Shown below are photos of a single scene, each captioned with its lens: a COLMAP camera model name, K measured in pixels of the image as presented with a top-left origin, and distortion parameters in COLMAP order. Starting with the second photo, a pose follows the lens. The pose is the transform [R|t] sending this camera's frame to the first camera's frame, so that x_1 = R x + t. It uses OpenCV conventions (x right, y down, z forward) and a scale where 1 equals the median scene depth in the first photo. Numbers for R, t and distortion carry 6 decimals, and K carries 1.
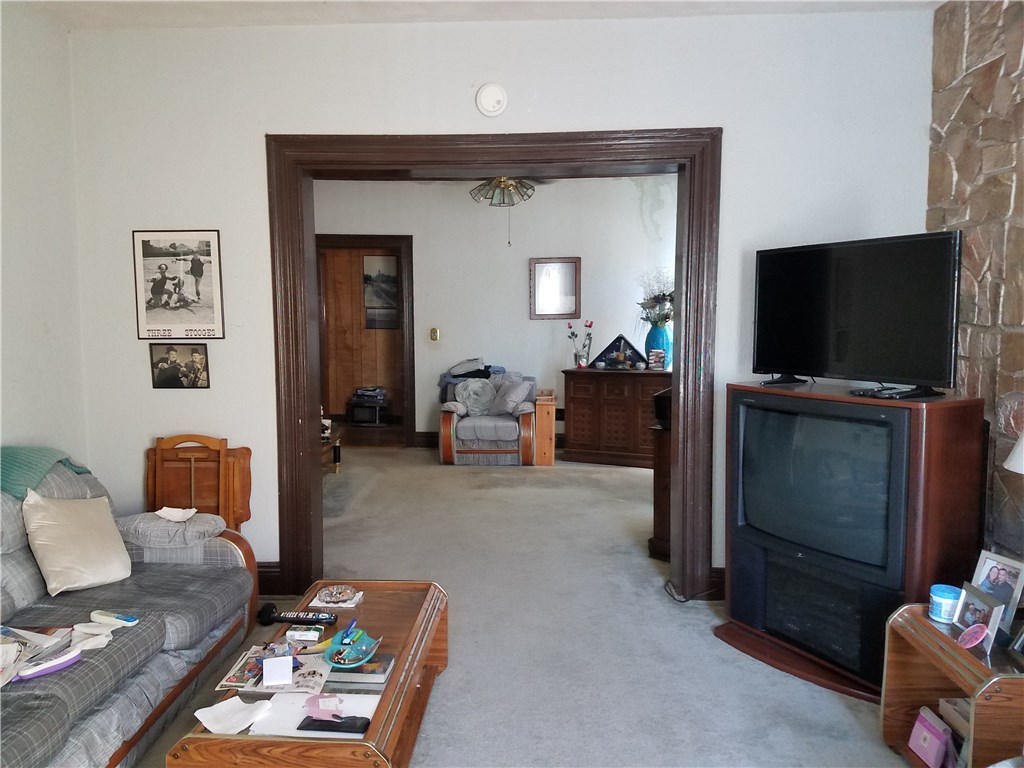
lens RADIAL K [[816.6, 0, 515.0], [0, 816.6, 388.5], [0, 0, 1]] dist [0.145317, -0.030683]
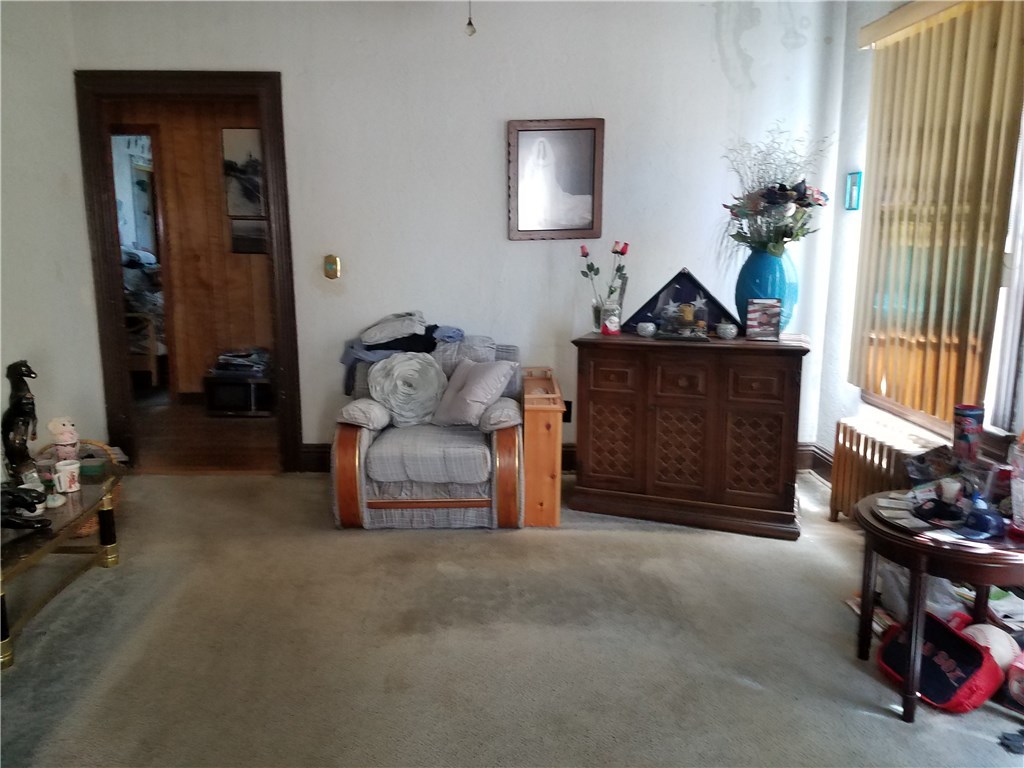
lens RADIAL K [[816.6, 0, 504.2], [0, 816.6, 376.9], [0, 0, 1]] dist [0.145317, -0.030683]
pose [[0.999346, -0.006589, 0.035559, -0.004786], [0.003532, 0.996343, 0.085374, -0.042741], [-0.035992, -0.085192, 0.995714, 0.478675]]
